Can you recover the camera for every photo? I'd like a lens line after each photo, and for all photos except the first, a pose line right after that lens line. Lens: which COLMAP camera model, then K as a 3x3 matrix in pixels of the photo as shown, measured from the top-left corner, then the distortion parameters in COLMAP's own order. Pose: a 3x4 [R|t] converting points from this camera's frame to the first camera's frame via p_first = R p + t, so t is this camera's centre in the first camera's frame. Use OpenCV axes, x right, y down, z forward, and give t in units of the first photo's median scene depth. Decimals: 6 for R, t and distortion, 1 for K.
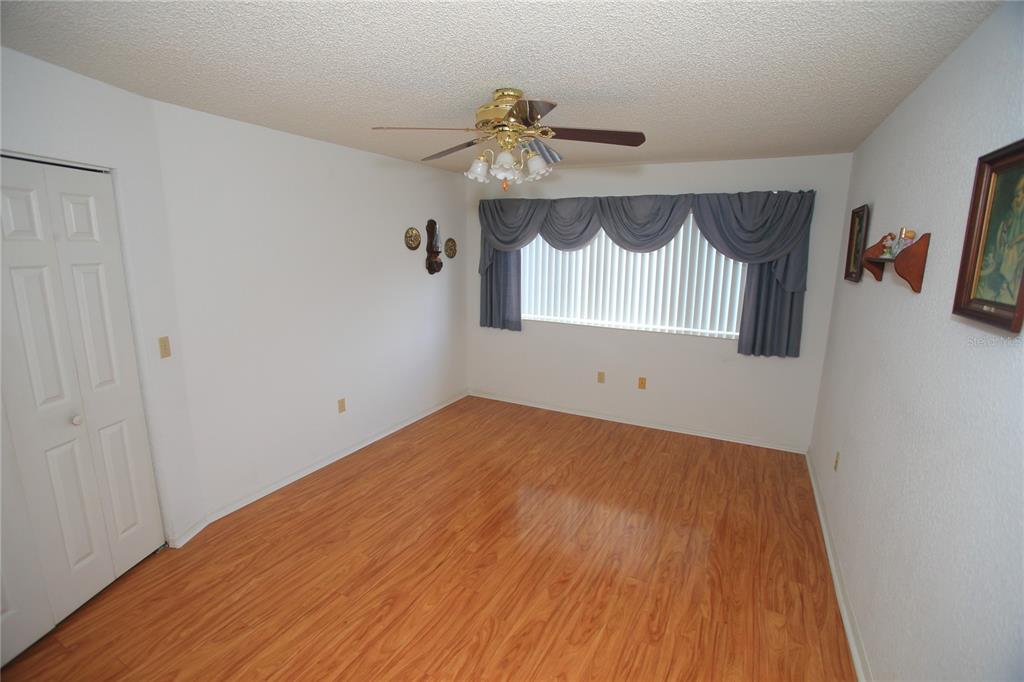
lens RADIAL K [[470.8, 0, 511.5], [0, 470.8, 337.0], [0, 0, 1]] dist [-0.070697, 0.026362]
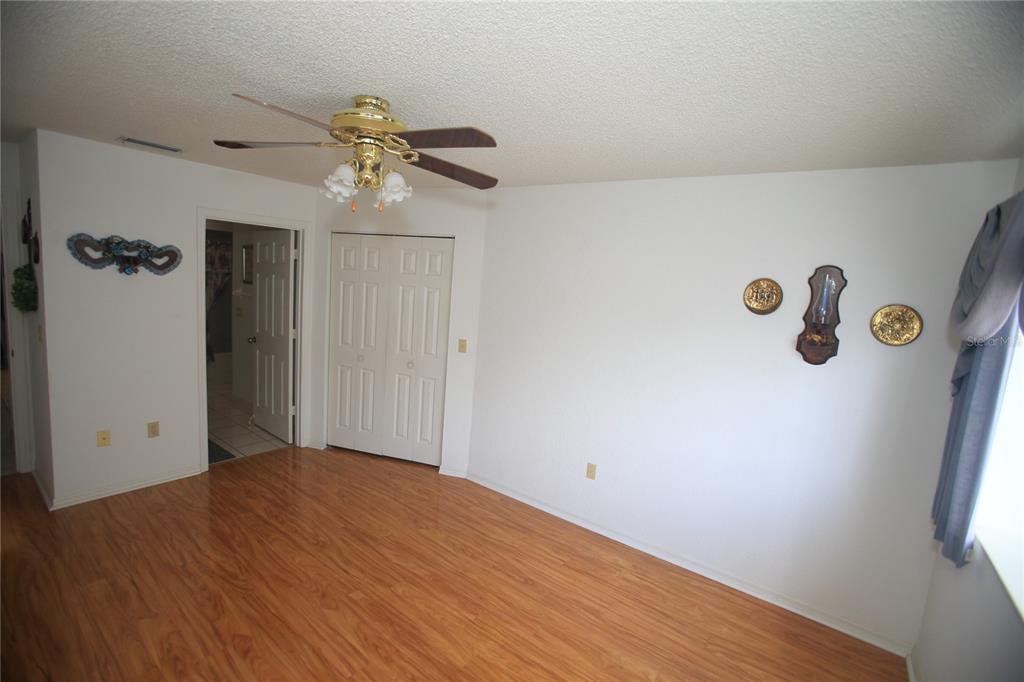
lens RADIAL K [[470.8, 0, 507.0], [0, 470.8, 333.4], [0, 0, 1]] dist [-0.070697, 0.026362]
pose [[-0.170677, 0.084321, -0.981713, 0.763691], [-0.263268, 0.956207, 0.127901, -0.258556], [0.949505, 0.280283, -0.141003, 1.339989]]
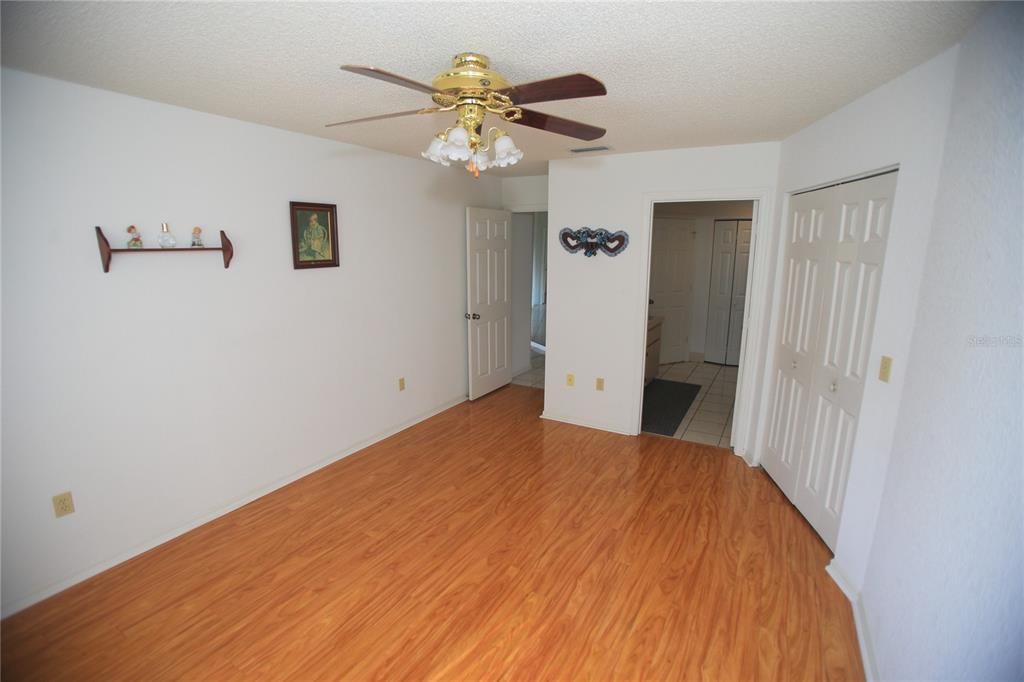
lens RADIAL K [[470.8, 0, 507.2], [0, 470.8, 336.9], [0, 0, 1]] dist [-0.070697, 0.026362]
pose [[-0.998016, -0.025922, 0.057373, -0.119298], [-0.002343, 0.925963, 0.377608, -0.338613], [-0.062914, 0.376724, -0.924187, 1.765763]]
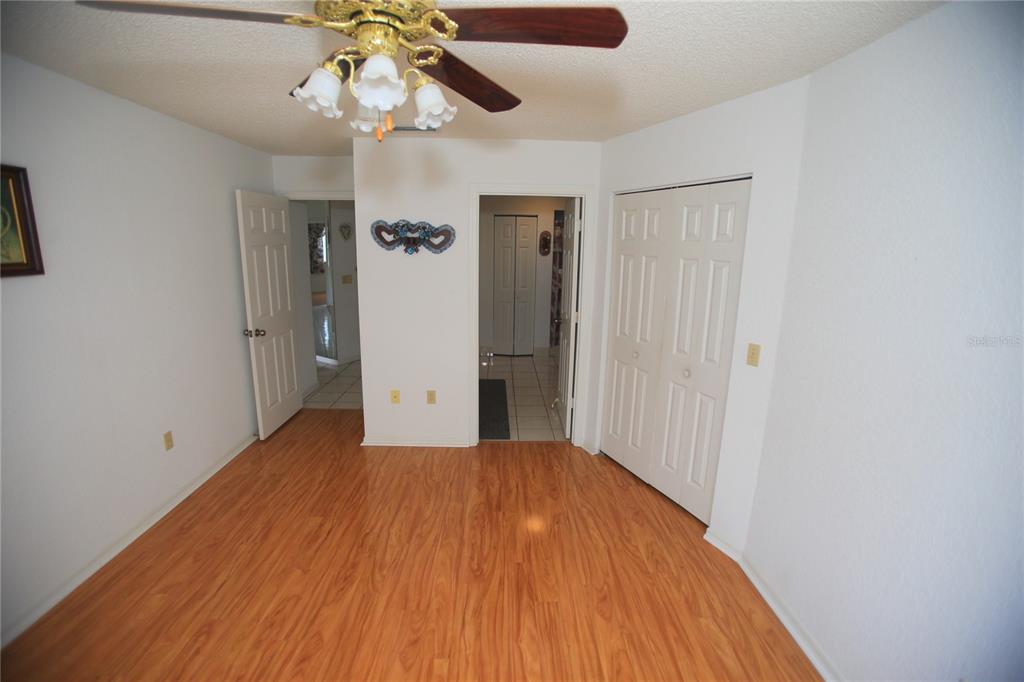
lens RADIAL K [[470.8, 0, 507.6], [0, 470.8, 338.1], [0, 0, 1]] dist [-0.070697, 0.026362]
pose [[-0.878537, 0.069120, -0.472647, 0.129008], [-0.119010, 0.926601, 0.356718, -0.285576], [0.462611, 0.369639, -0.805827, 1.503781]]
